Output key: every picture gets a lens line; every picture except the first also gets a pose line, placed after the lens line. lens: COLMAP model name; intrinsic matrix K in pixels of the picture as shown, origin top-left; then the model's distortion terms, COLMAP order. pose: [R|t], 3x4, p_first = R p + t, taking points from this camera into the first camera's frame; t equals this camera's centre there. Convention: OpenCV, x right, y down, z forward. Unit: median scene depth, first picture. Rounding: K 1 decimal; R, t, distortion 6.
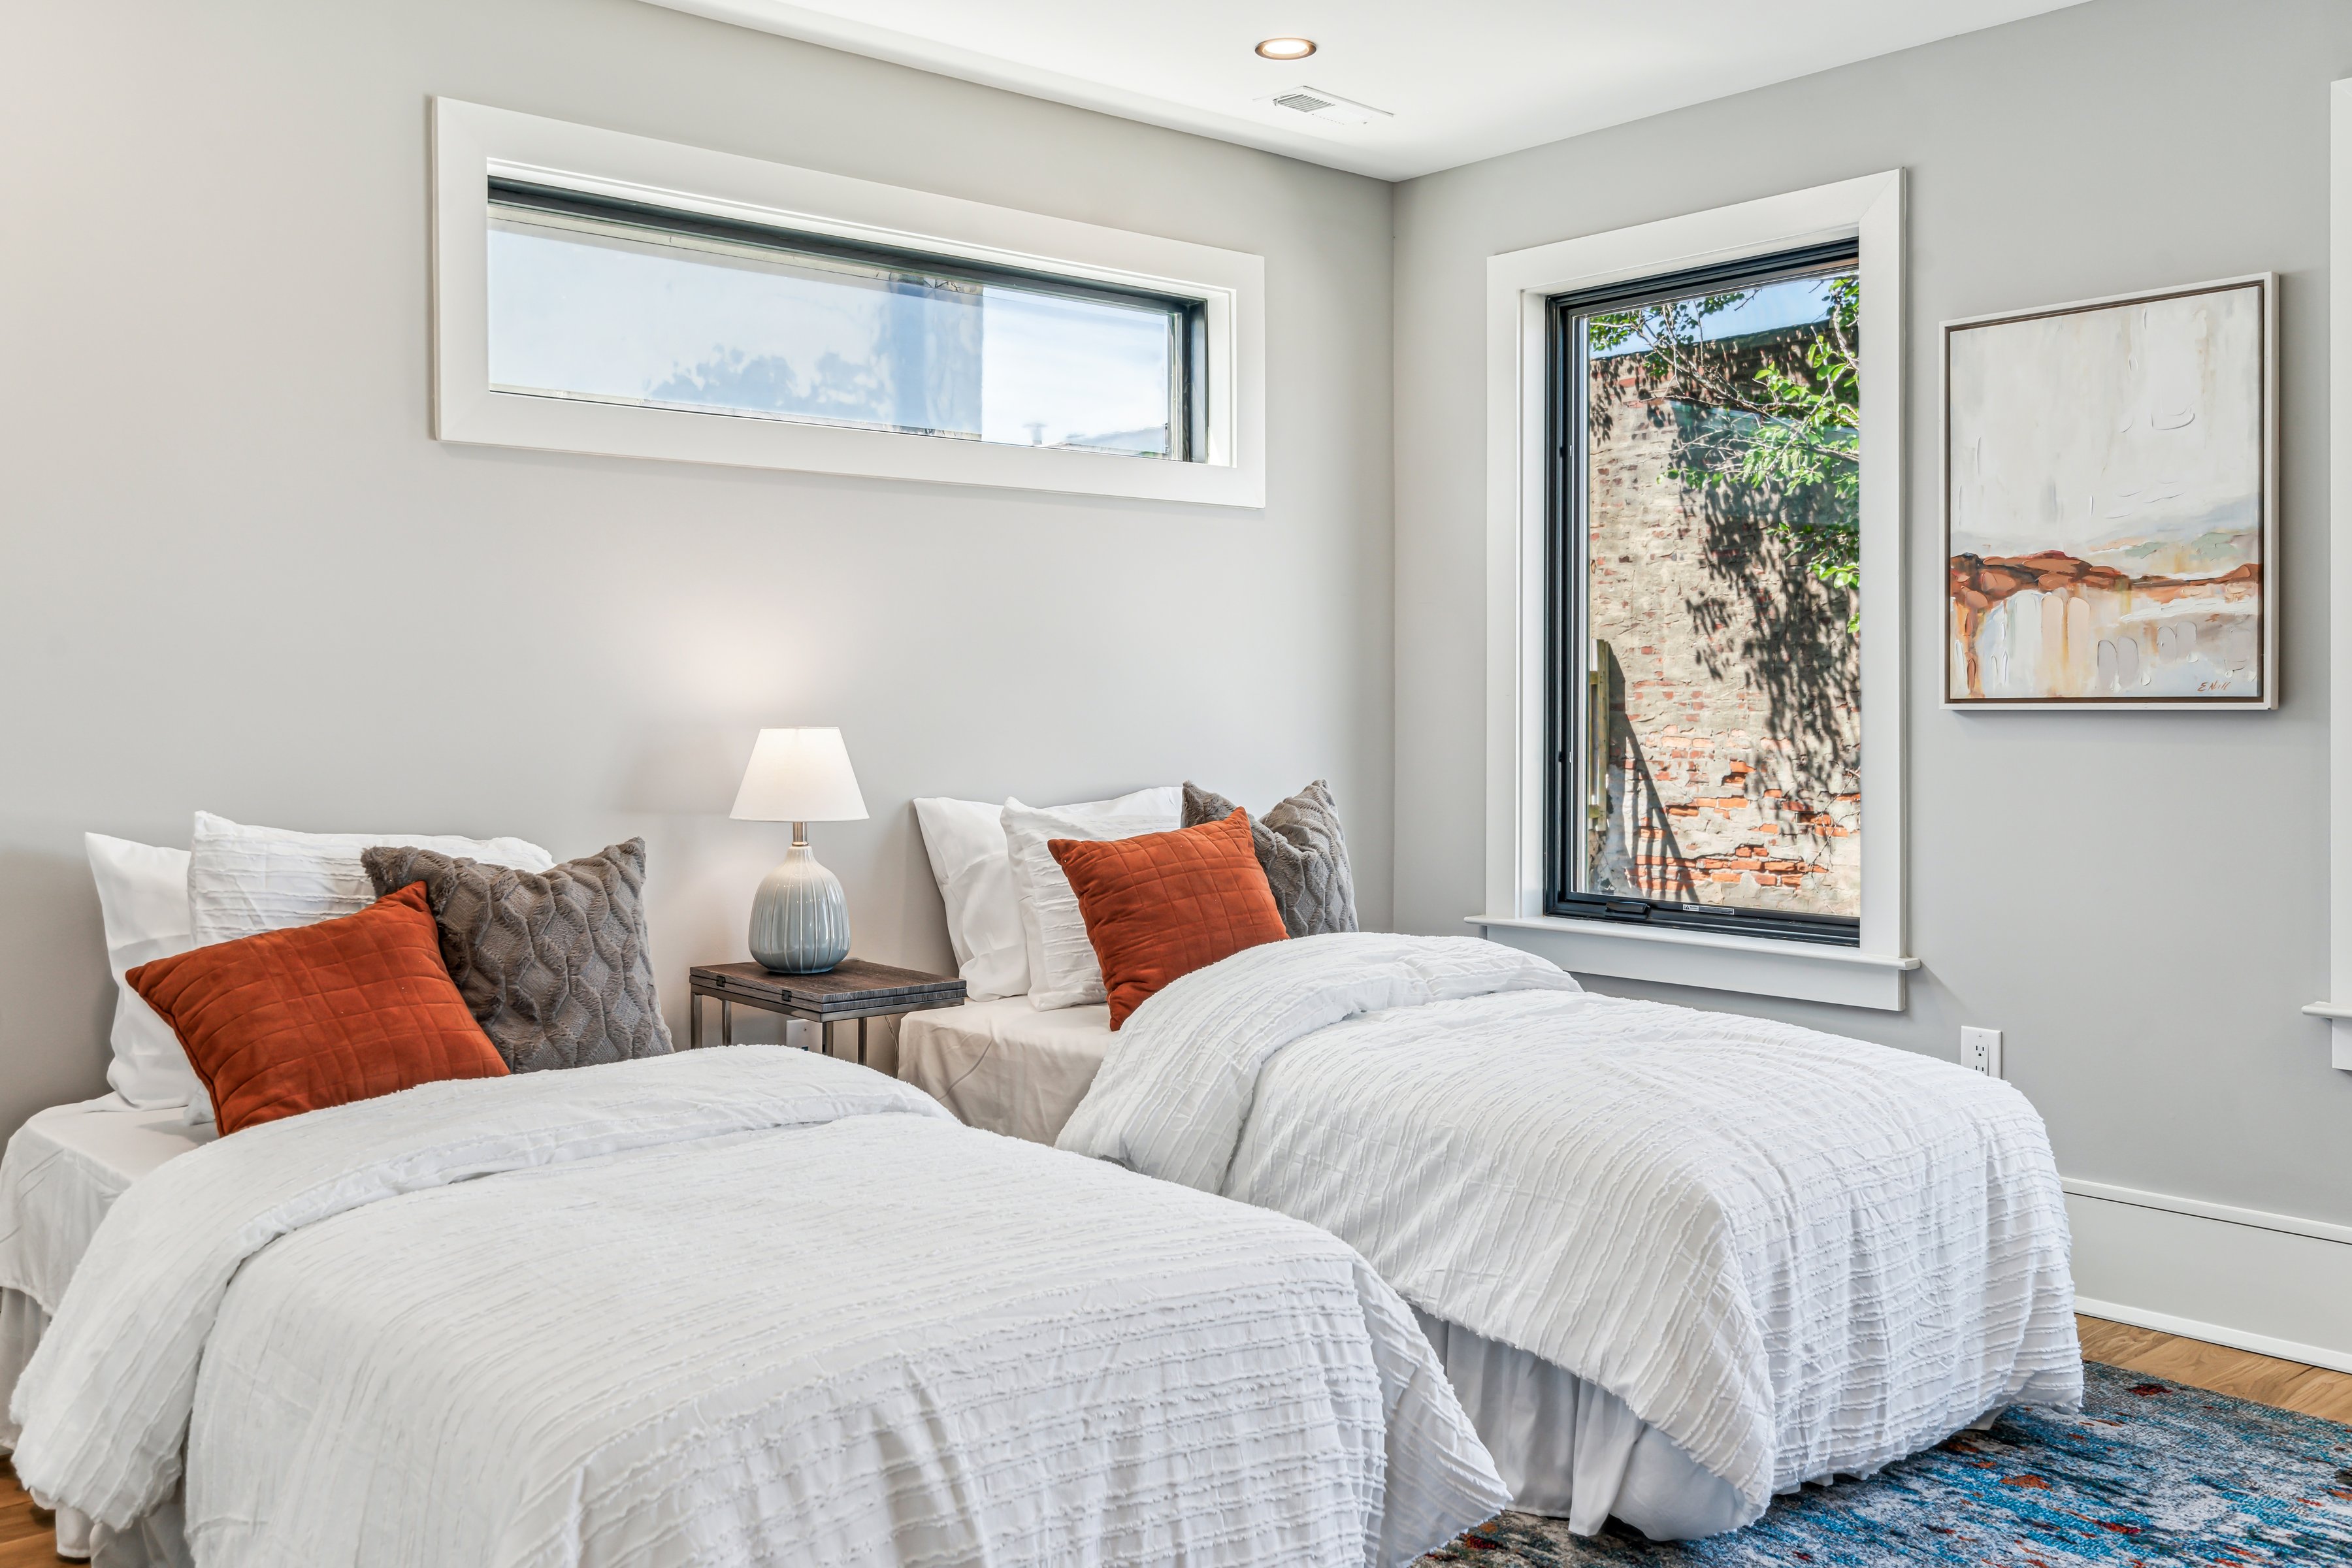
lens RADIAL K [[2039.6, 0, 1144.2], [0, 2039.6, 709.3], [0, 0, 1]] dist [0.004744, 0.002086]
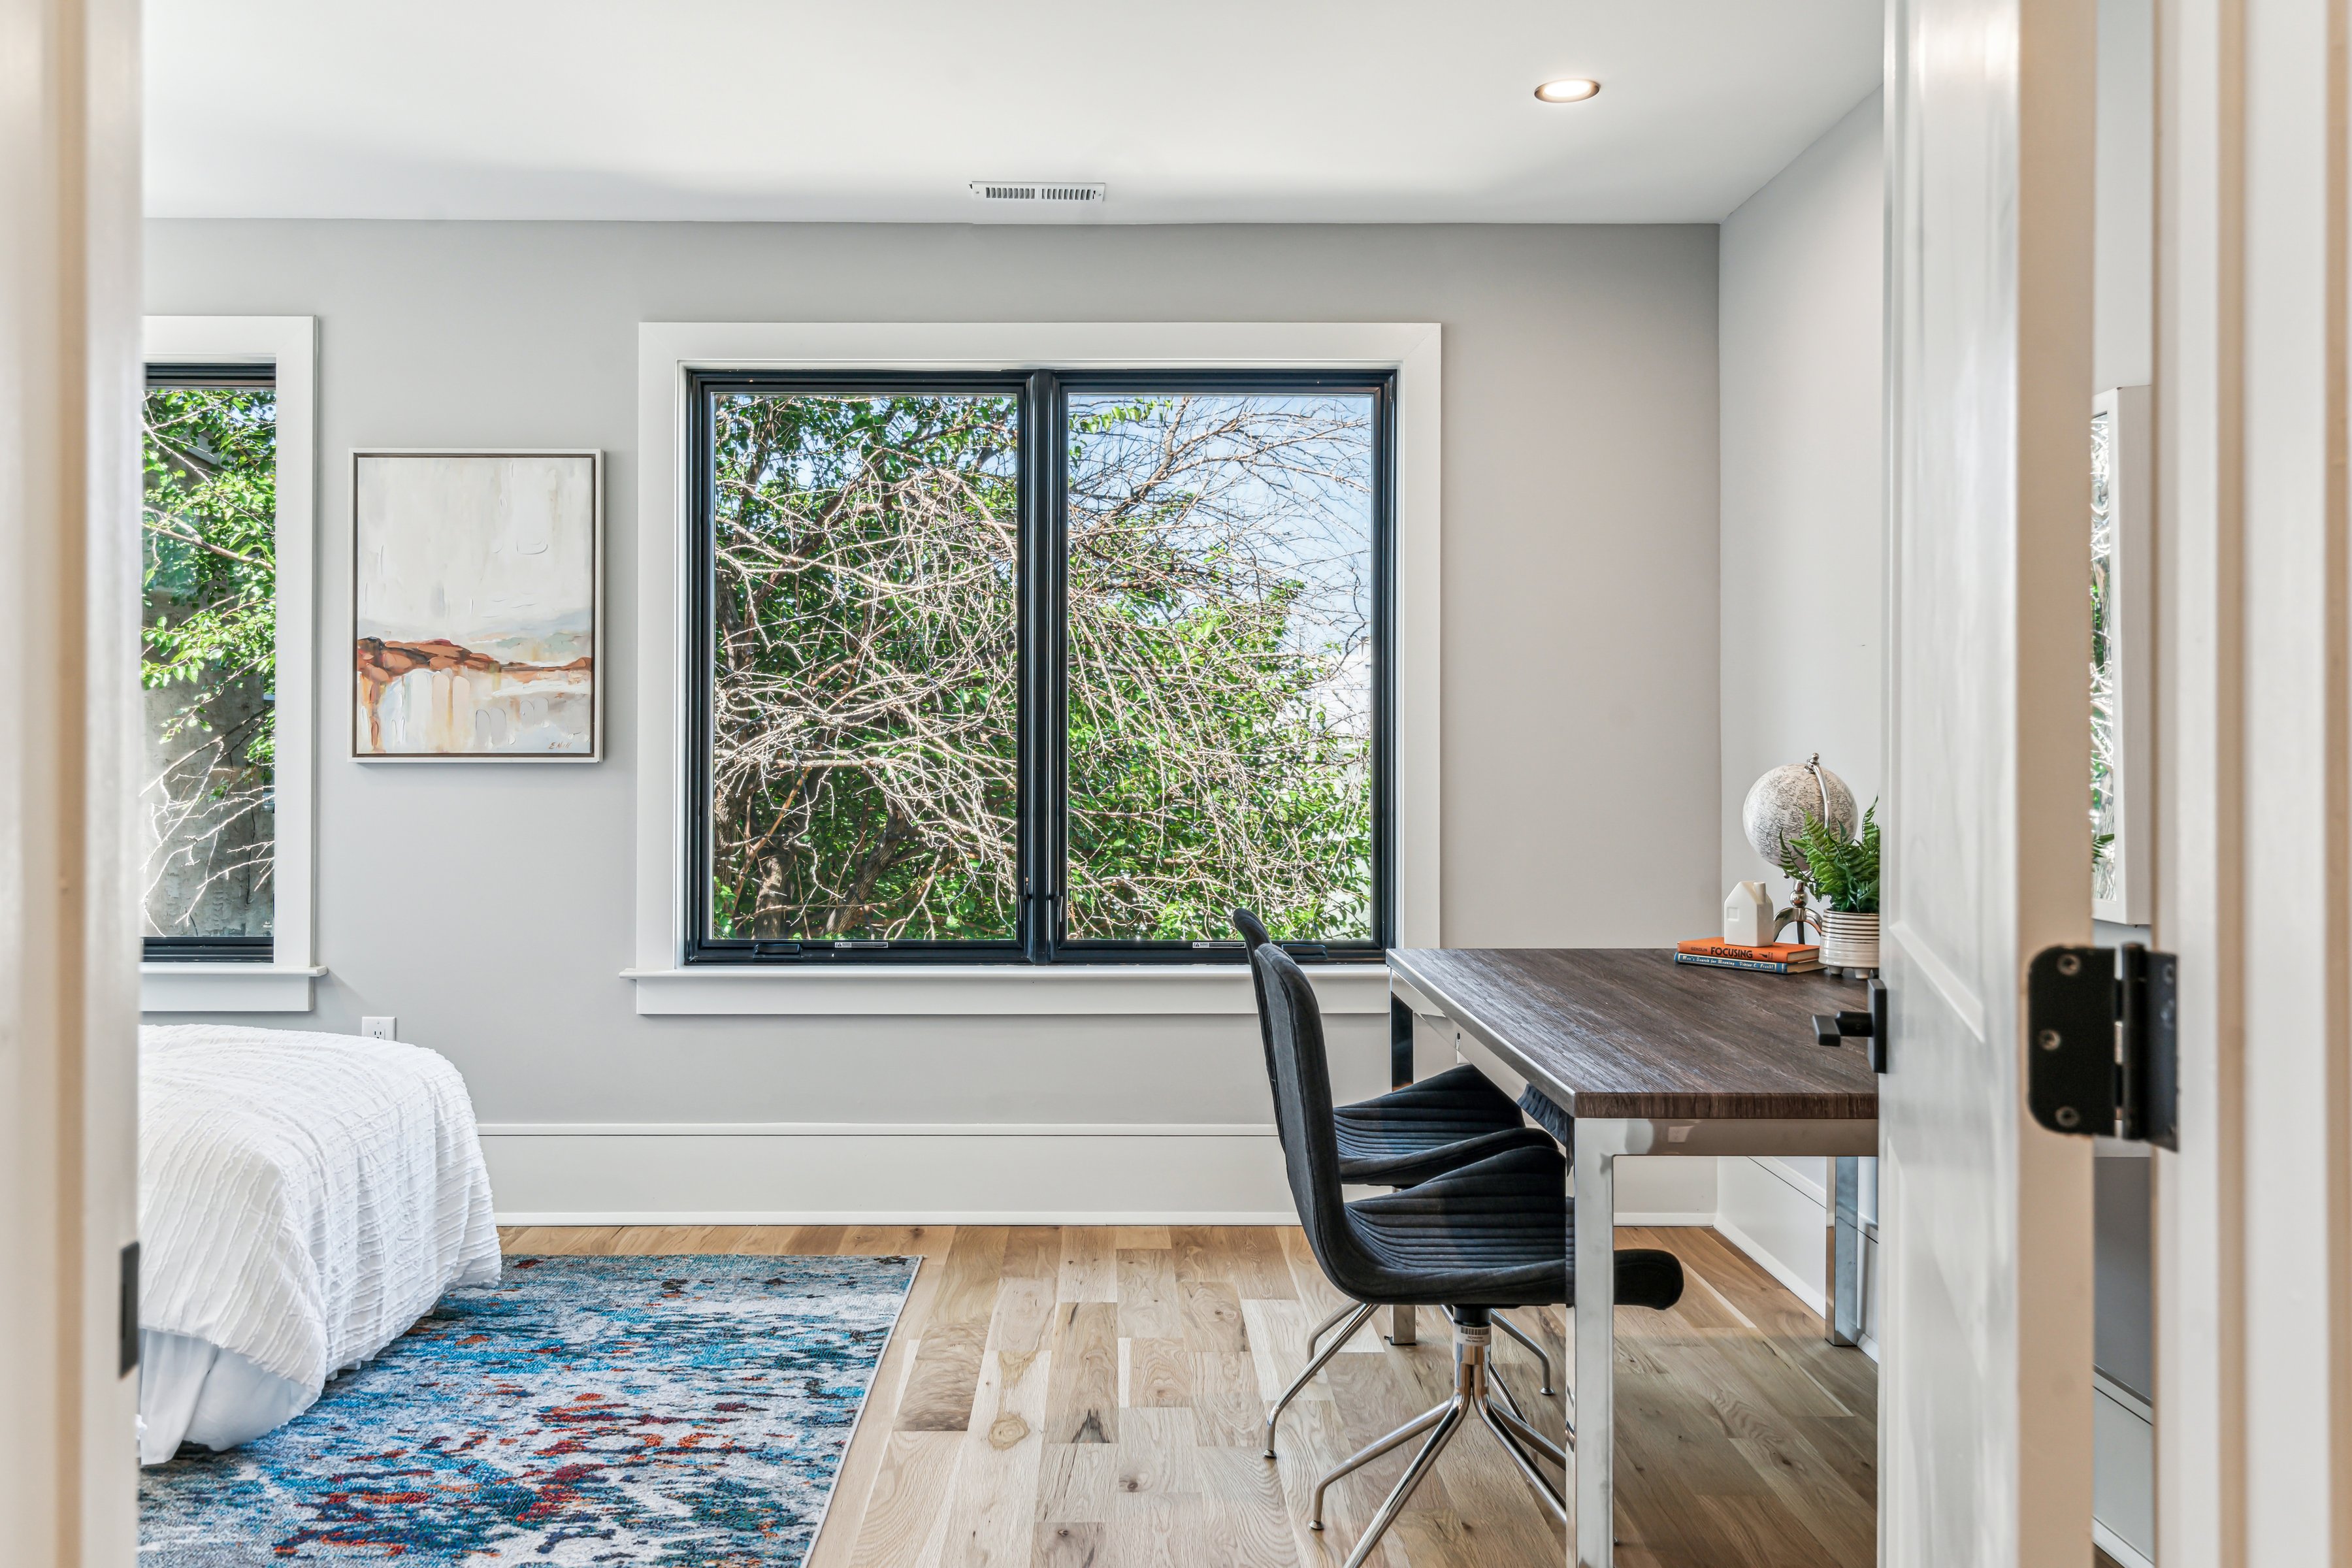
lens RADIAL K [[1912.4, 0, 1172.6], [0, 1912.4, 772.6], [0, 0, 1]] dist [-0.013352, -0.014036]
pose [[0.622901, -0.009954, 0.782237, -0.254359], [-0.001799, 0.999898, 0.014157, -0.013806], [-0.782298, -0.010226, 0.622820, -0.135150]]
